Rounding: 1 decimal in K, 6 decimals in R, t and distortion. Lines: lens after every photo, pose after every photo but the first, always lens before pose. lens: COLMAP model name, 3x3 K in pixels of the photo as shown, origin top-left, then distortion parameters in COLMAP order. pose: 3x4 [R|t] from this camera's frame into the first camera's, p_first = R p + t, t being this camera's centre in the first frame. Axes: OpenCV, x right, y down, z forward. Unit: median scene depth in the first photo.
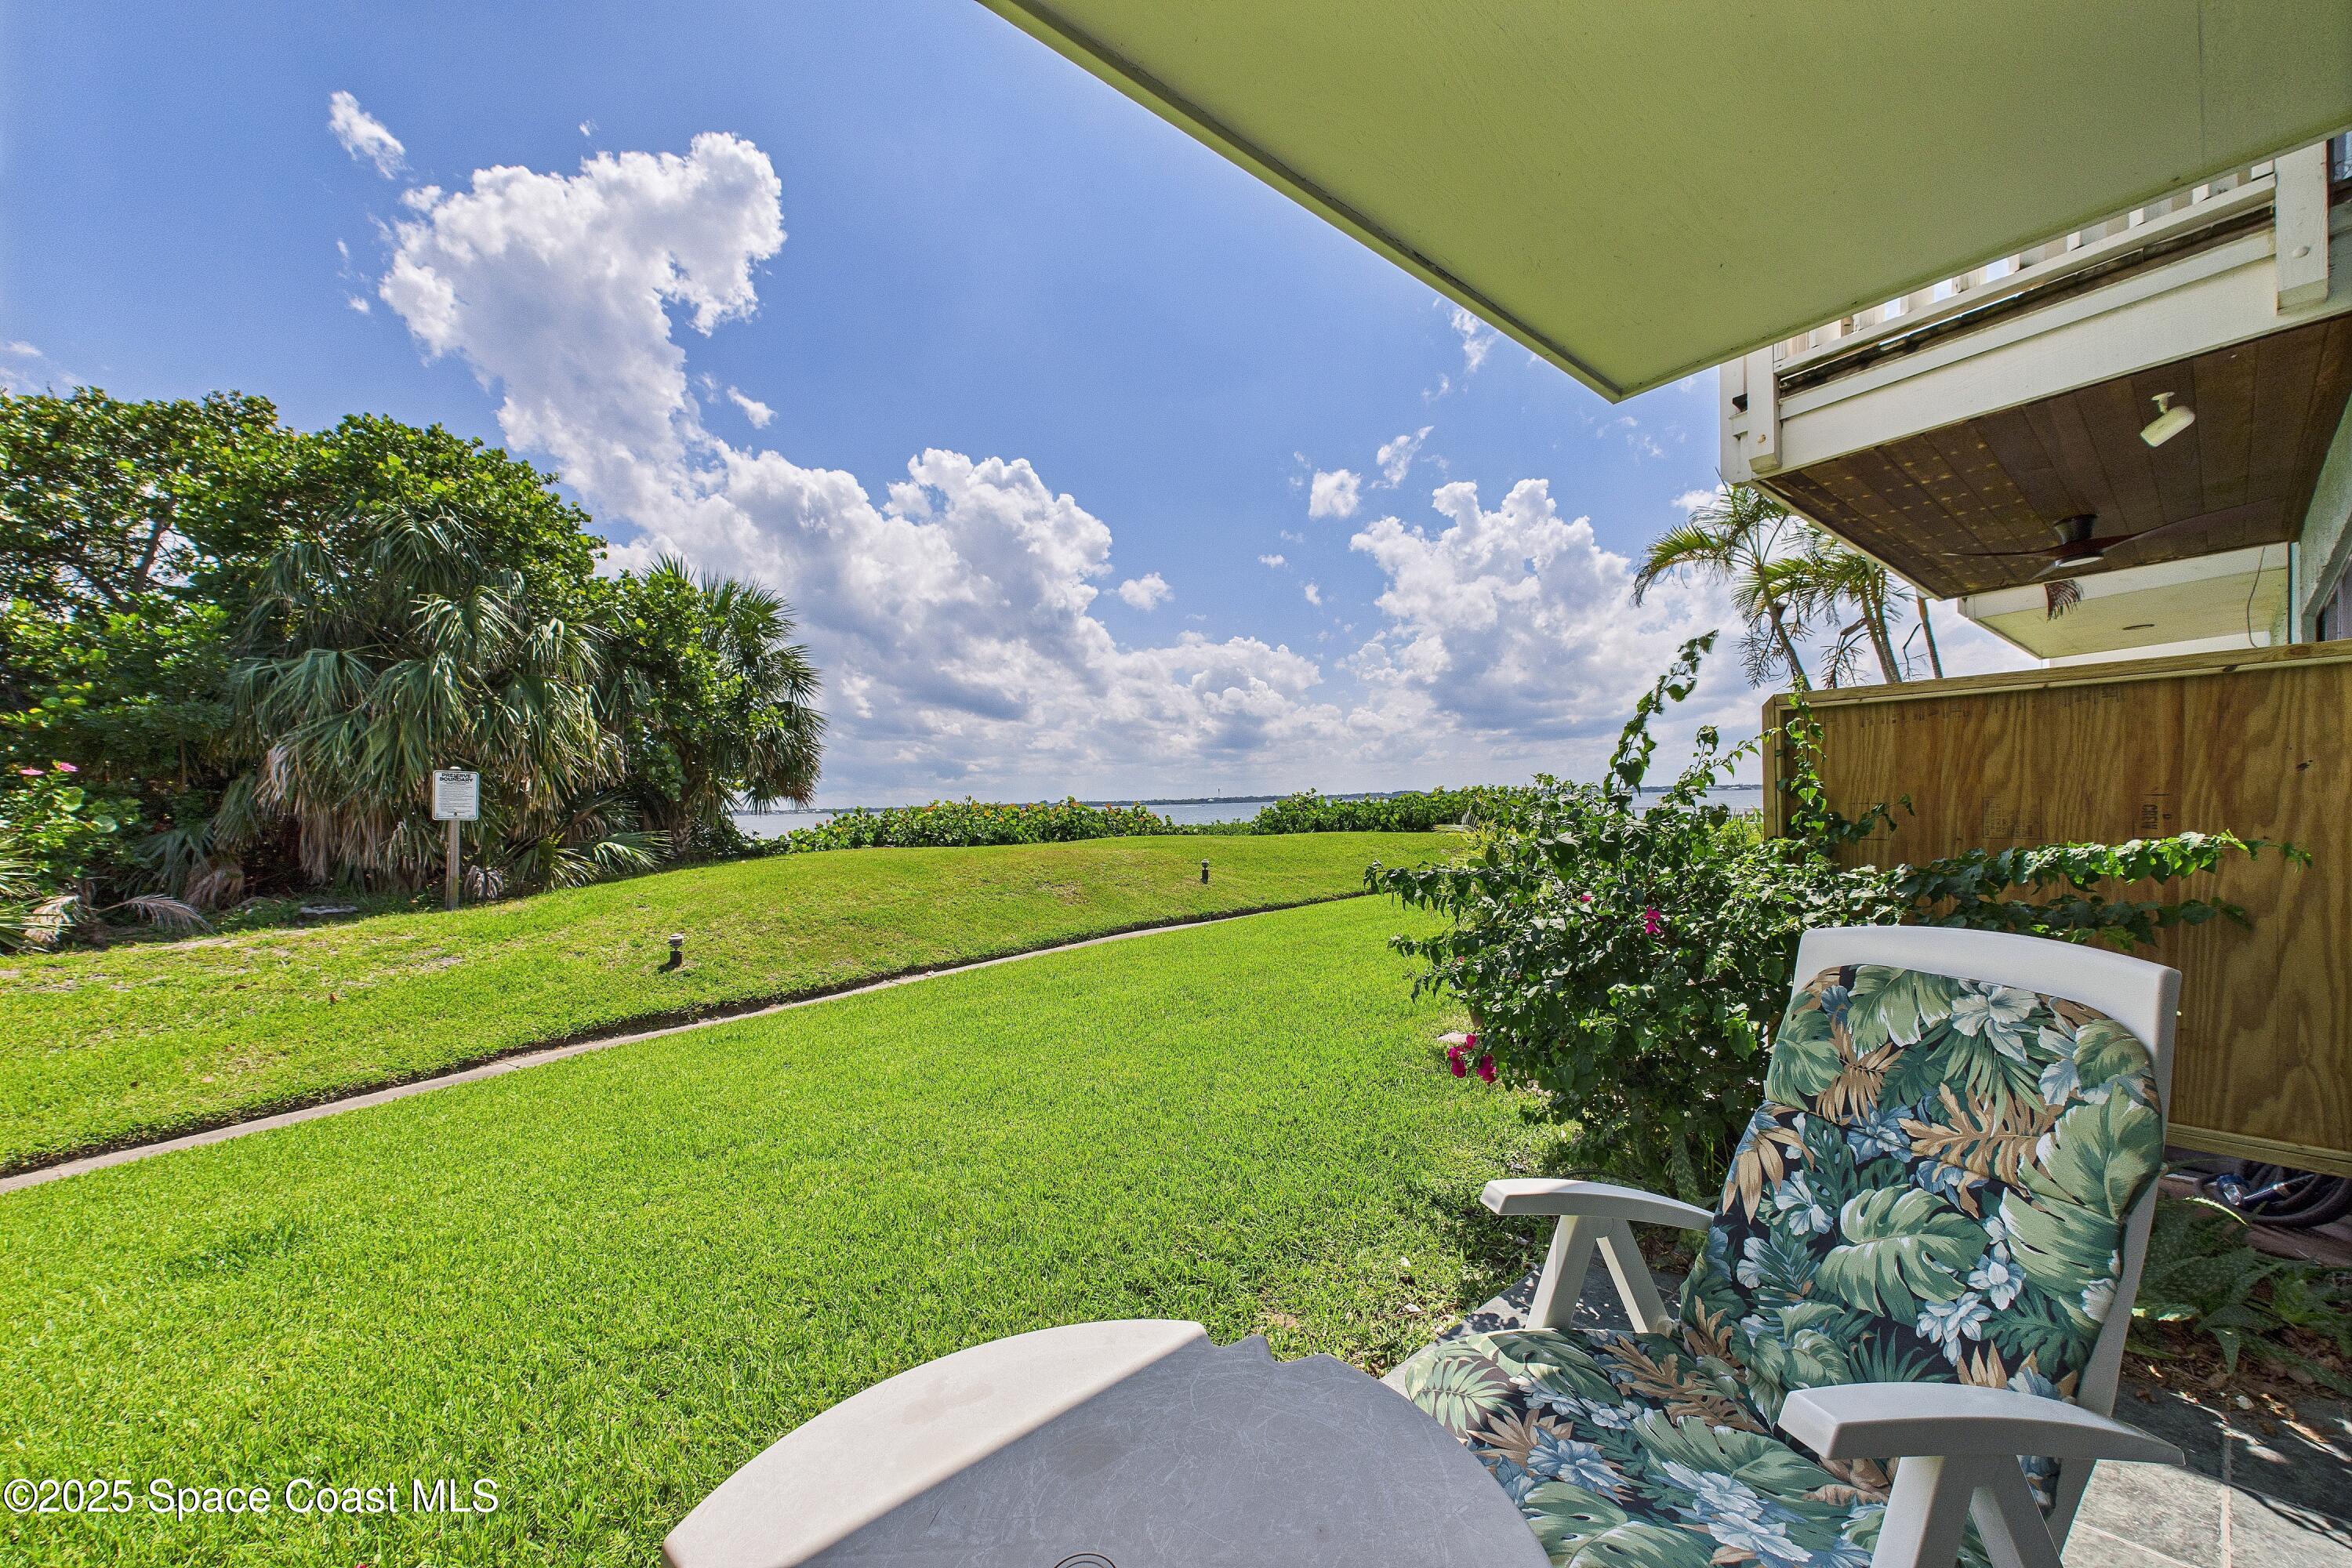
lens RADIAL K [[897.3, 0, 1172.3], [0, 897.3, 822.5], [0, 0, 1]] dist [0.000069, 0.000301]
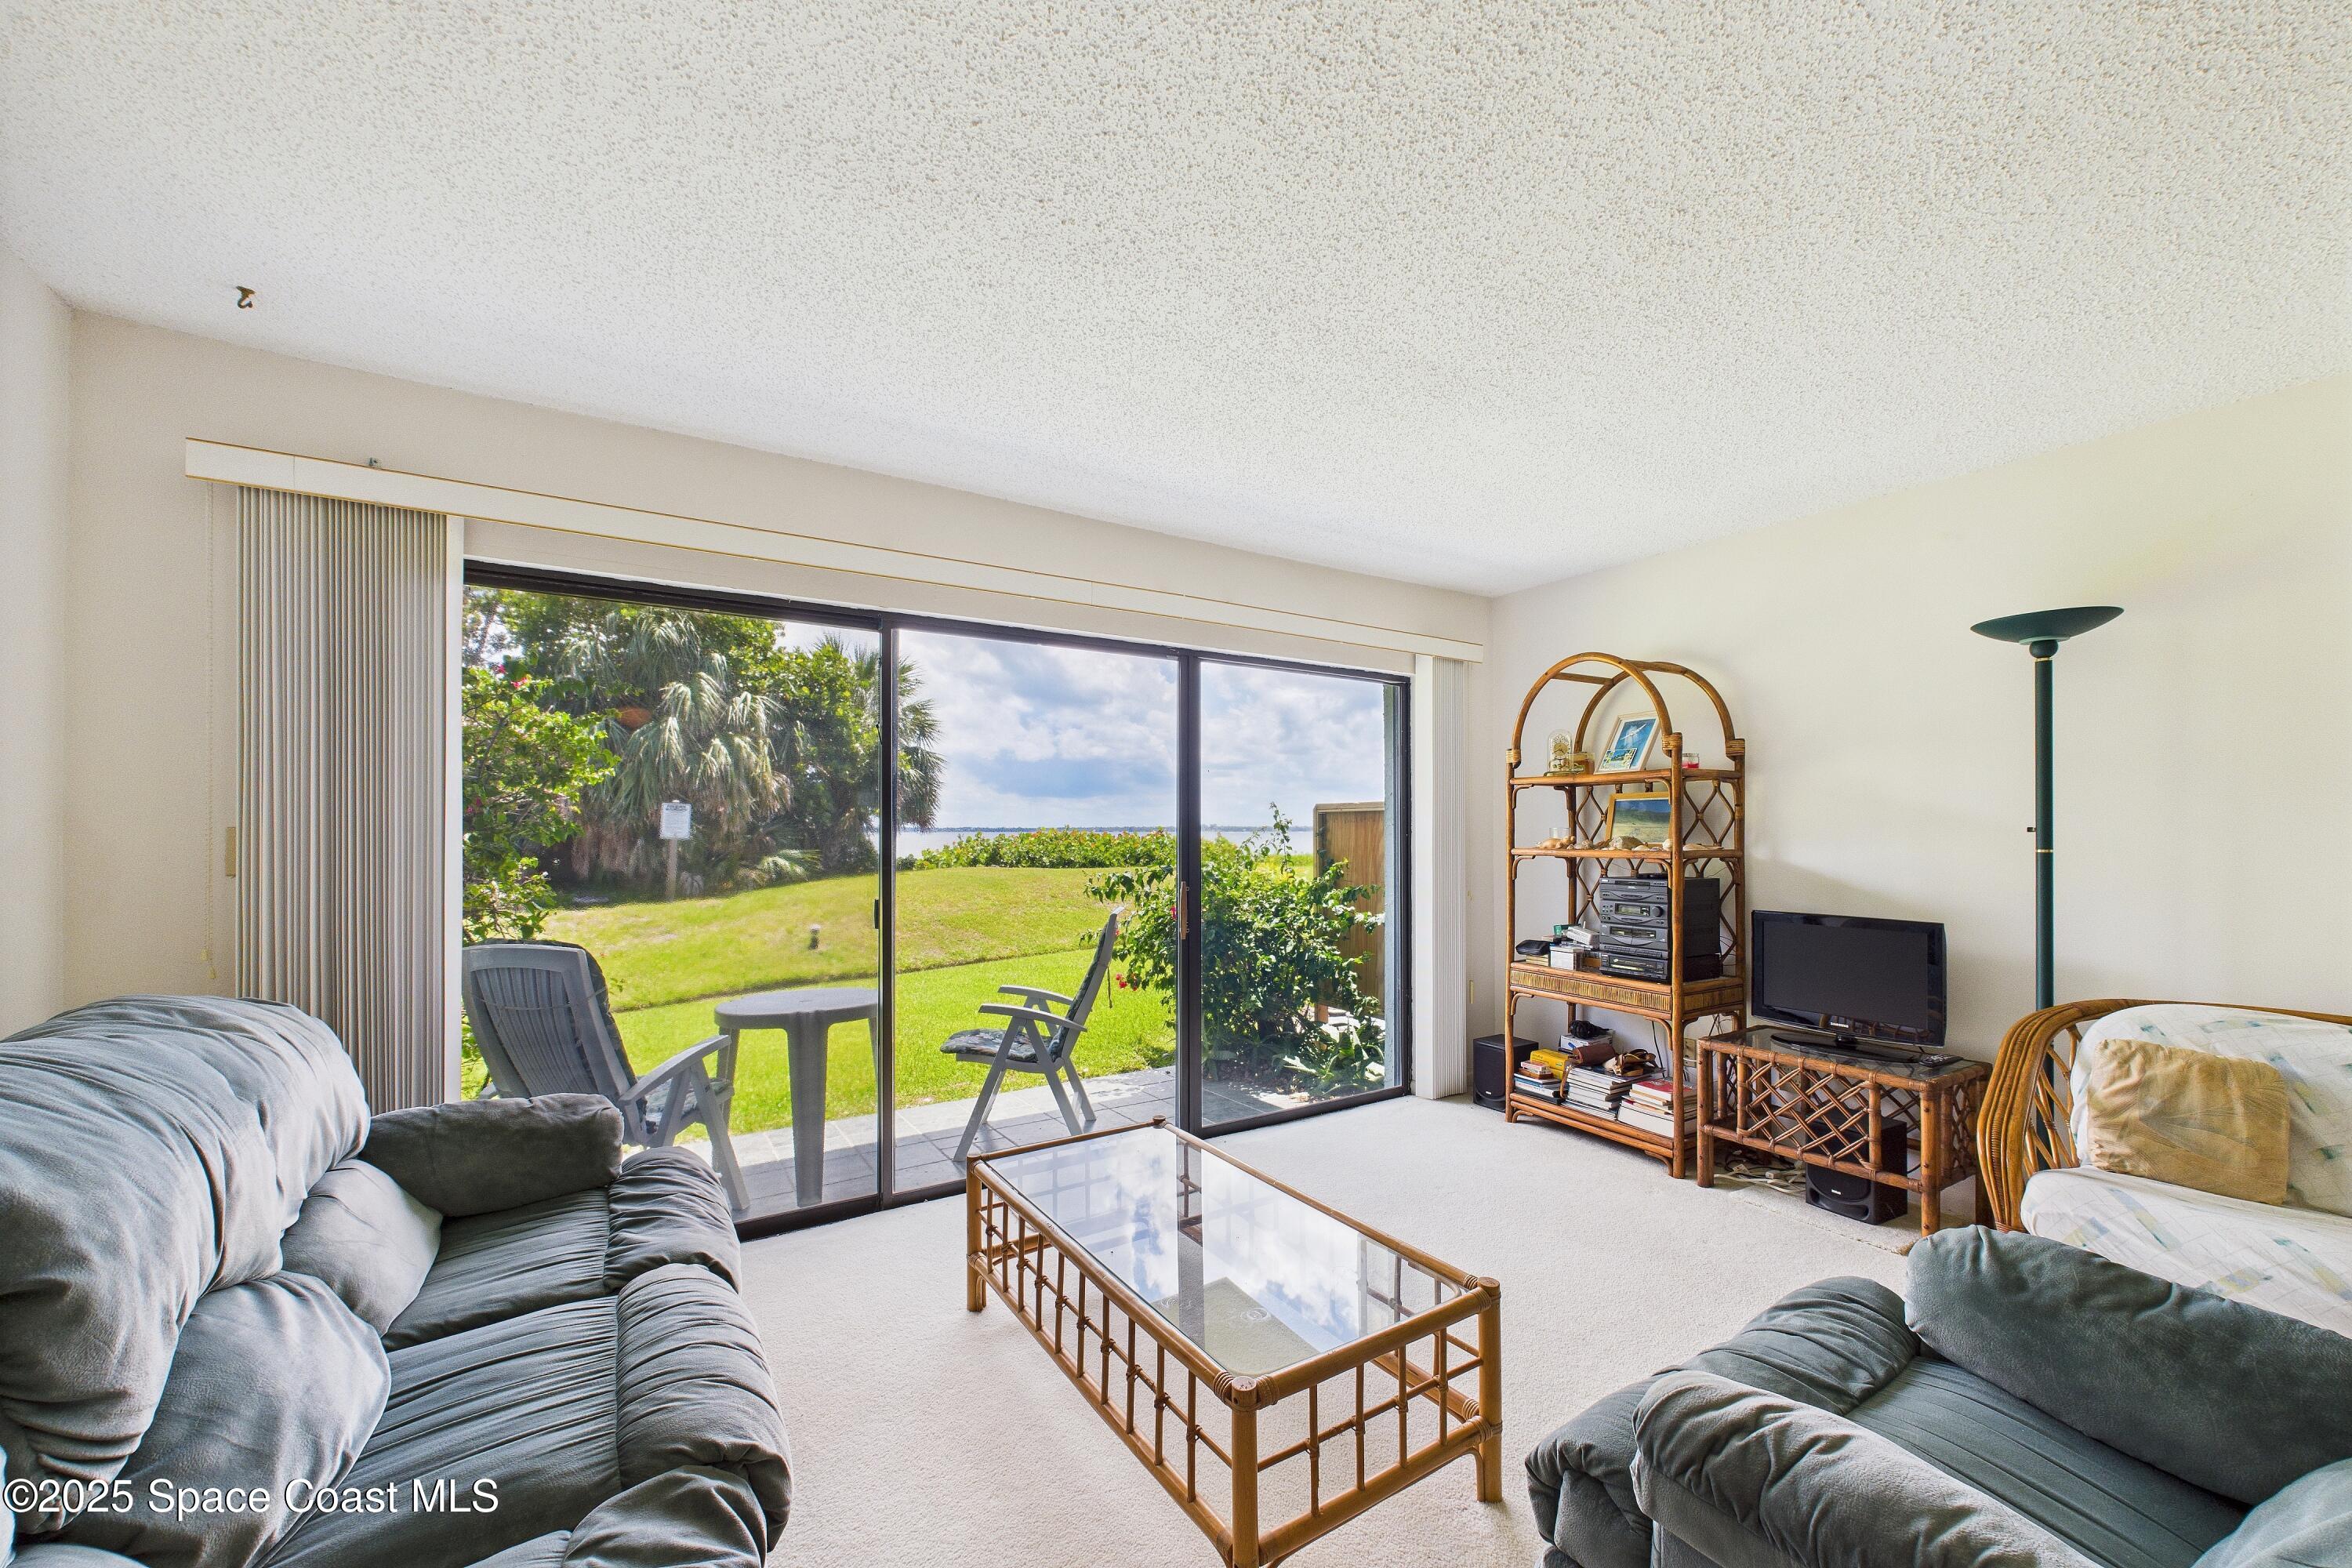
lens RADIAL K [[897.3, 0, 1172.3], [0, 897.3, 822.5], [0, 0, 1]] dist [0.000069, 0.000301]
pose [[0.987839, 0.022368, -0.153861, 0.162707], [-0.026804, 0.999281, -0.026816, -0.009789], [0.153151, 0.030614, 0.987728, -0.236316]]
